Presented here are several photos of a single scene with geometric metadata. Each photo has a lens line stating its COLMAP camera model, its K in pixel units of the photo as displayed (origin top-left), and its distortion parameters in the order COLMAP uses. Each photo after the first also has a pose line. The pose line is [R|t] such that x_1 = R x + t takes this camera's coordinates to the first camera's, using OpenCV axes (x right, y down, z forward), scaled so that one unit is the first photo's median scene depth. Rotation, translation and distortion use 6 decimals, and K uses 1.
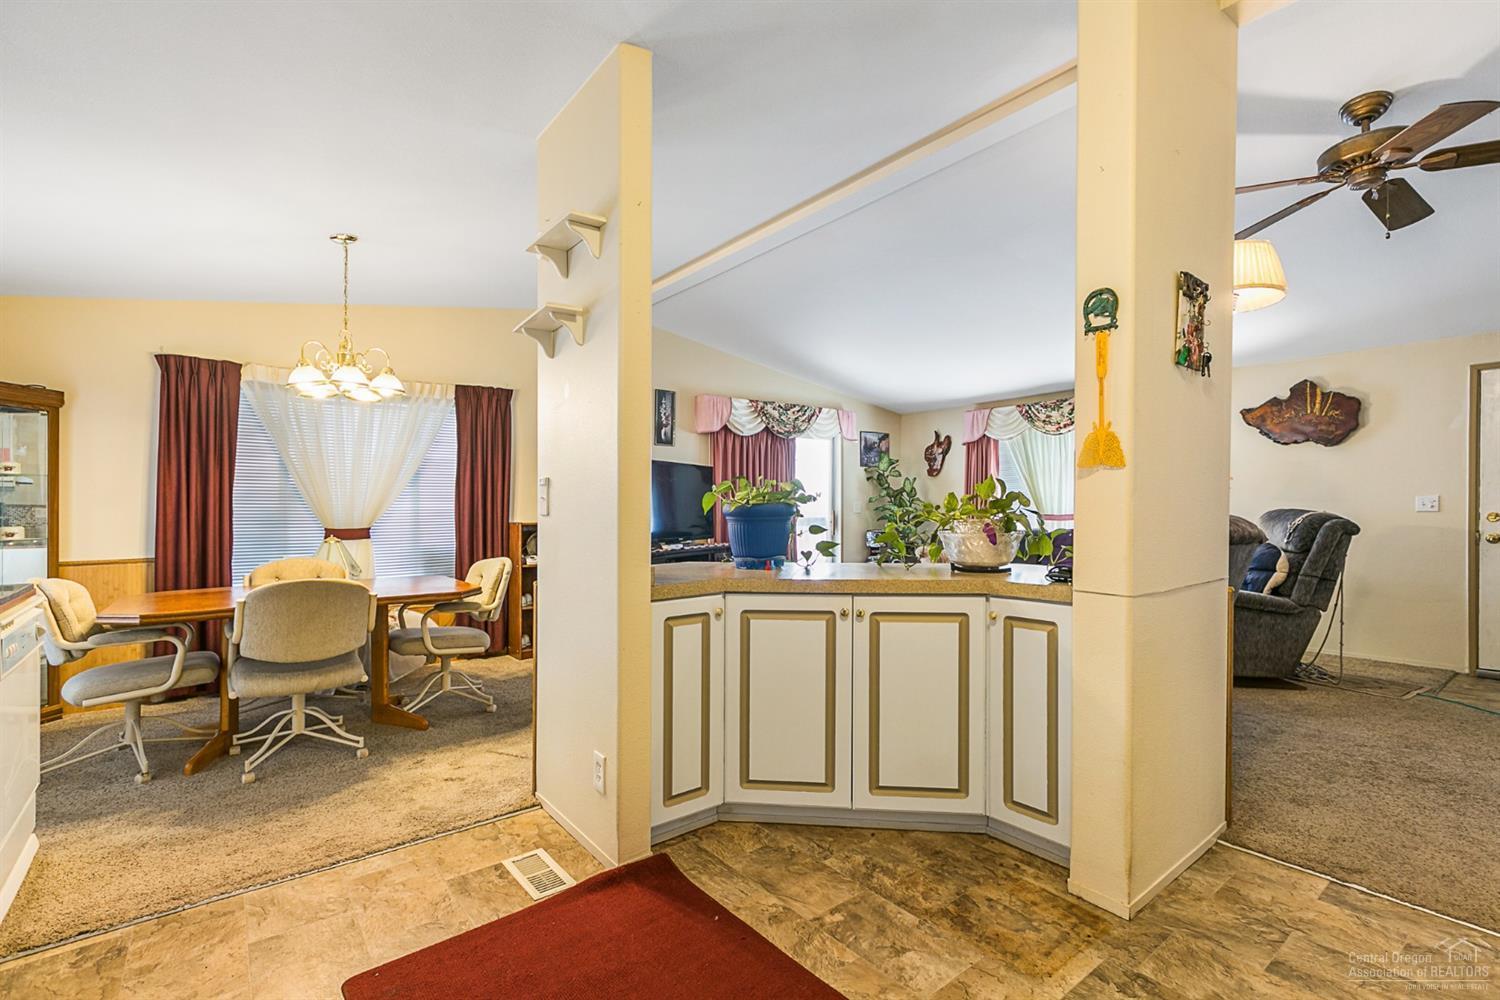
lens RADIAL K [[671.2, 0, 750.0], [0, 671.2, 500.0], [0, 0, 1]] dist [0.003076, -0.000855]
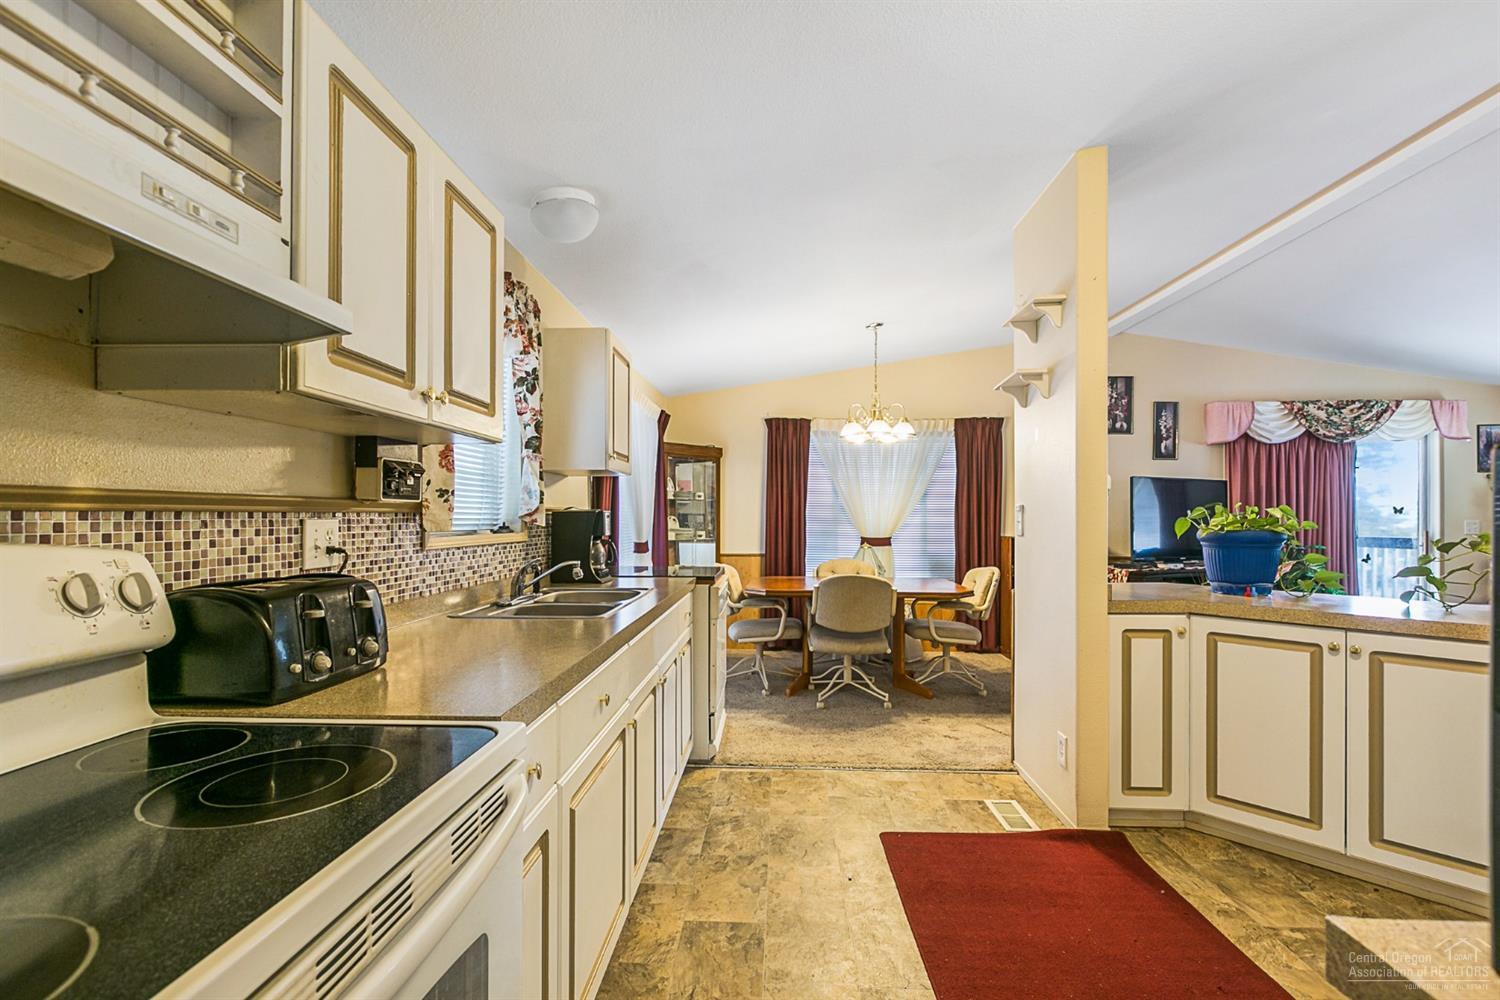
lens RADIAL K [[671.2, 0, 750.0], [0, 671.2, 500.0], [0, 0, 1]] dist [0.003076, -0.000855]
pose [[0.753165, -0.005717, -0.657807, 0.118001], [-0.001712, 0.999942, -0.010651, -0.025739], [0.657830, 0.009148, 0.753111, -0.226605]]
